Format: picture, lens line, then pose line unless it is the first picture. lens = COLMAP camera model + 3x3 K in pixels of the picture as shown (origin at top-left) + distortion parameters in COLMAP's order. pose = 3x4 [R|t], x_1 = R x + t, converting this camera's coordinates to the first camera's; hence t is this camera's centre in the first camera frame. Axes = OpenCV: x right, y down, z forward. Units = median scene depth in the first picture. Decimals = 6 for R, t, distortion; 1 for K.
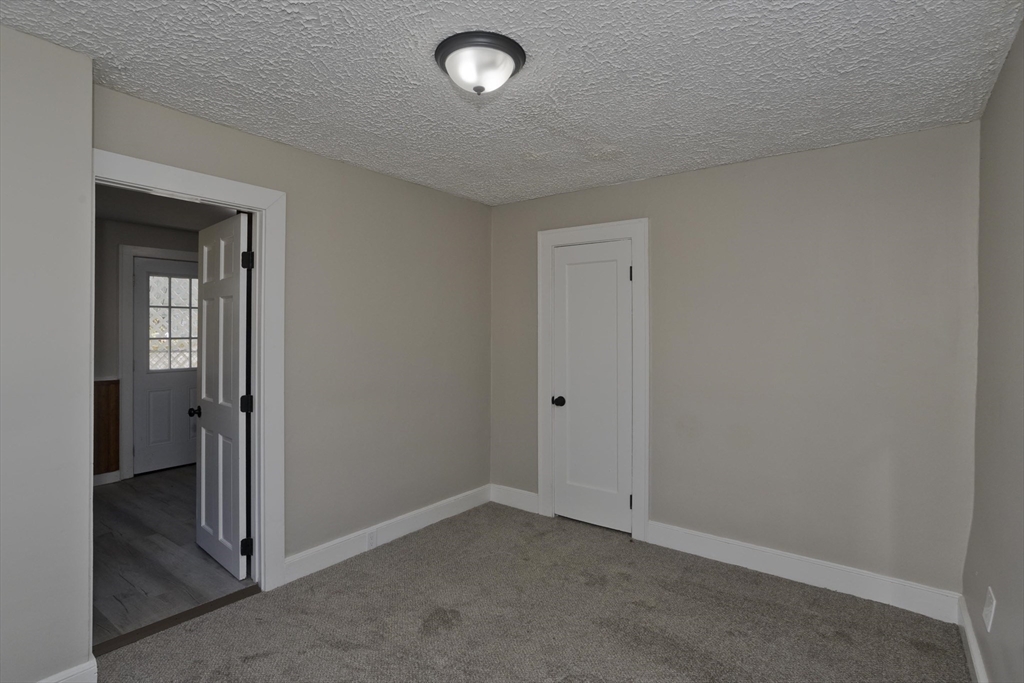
lens RADIAL K [[507.1, 0, 515.8], [0, 507.1, 318.7], [0, 0, 1]] dist [-0.048338, 0.037810]
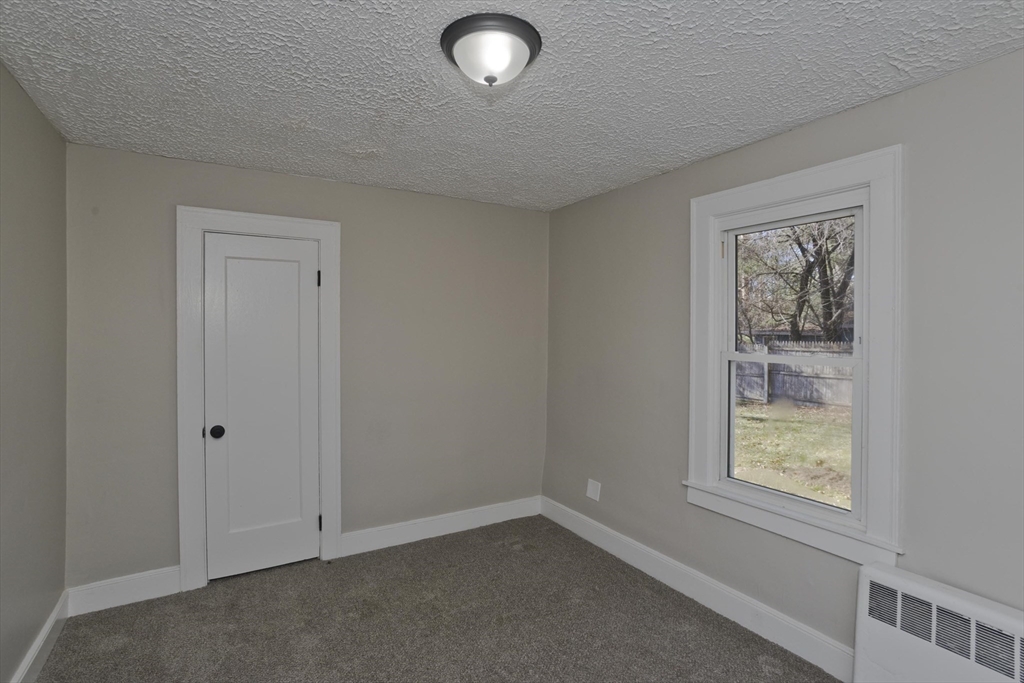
lens RADIAL K [[492.0, 0, 514.4], [0, 492.0, 336.8], [0, 0, 1]] dist [-0.055333, 0.033555]
pose [[0.383516, -0.010471, 0.923475, -0.443108], [-0.013071, 0.999774, 0.016764, -0.002408], [-0.923442, -0.018500, 0.383292, 0.314337]]
